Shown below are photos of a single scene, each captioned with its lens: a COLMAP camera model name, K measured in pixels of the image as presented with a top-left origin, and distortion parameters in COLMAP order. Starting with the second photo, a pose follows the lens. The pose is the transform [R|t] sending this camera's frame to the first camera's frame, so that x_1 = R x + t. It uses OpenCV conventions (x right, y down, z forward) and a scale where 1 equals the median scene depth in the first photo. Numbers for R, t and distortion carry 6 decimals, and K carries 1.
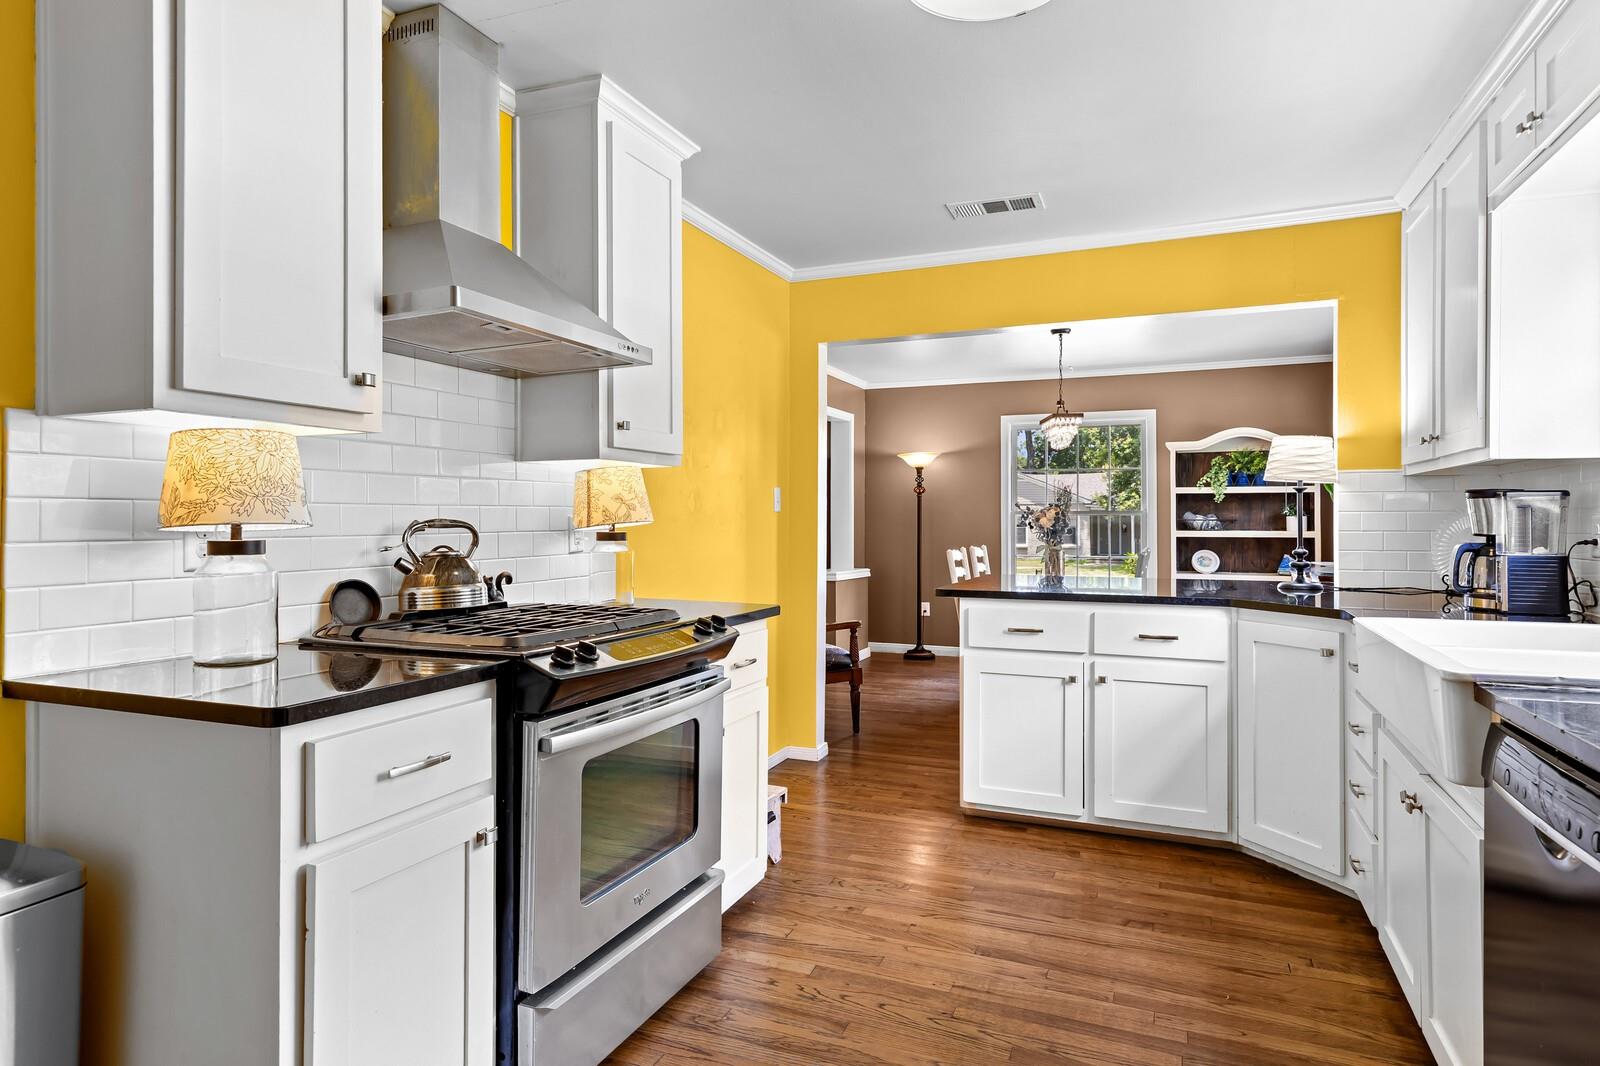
lens RADIAL K [[918.3, 0, 800.0], [0, 918.3, 527.9], [0, 0, 1]] dist [-0.002390, -0.000196]
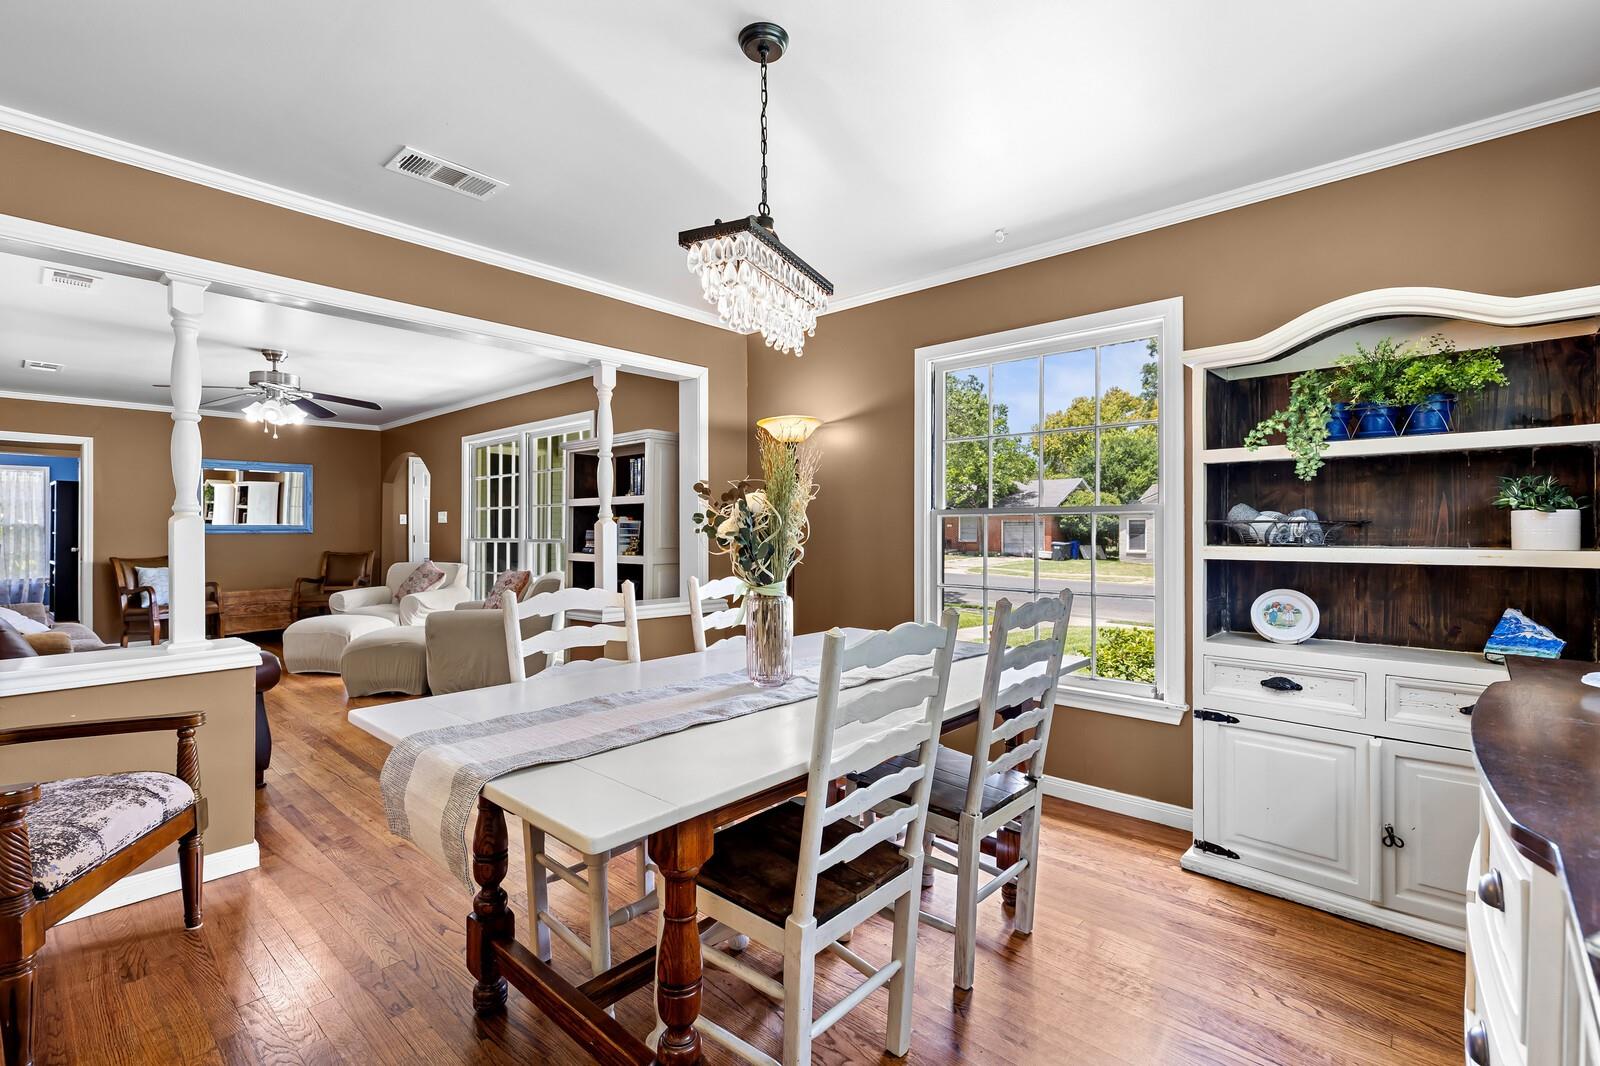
lens RADIAL K [[721.1, 0, 797.9], [0, 721.1, 537.2], [0, 0, 1]] dist [0.003044, 0.000168]
pose [[0.941853, 0.000088, -0.336025, 0.339688], [0.002495, 0.999971, 0.007256, -0.004339], [0.336015, -0.007672, 0.941825, 0.596140]]
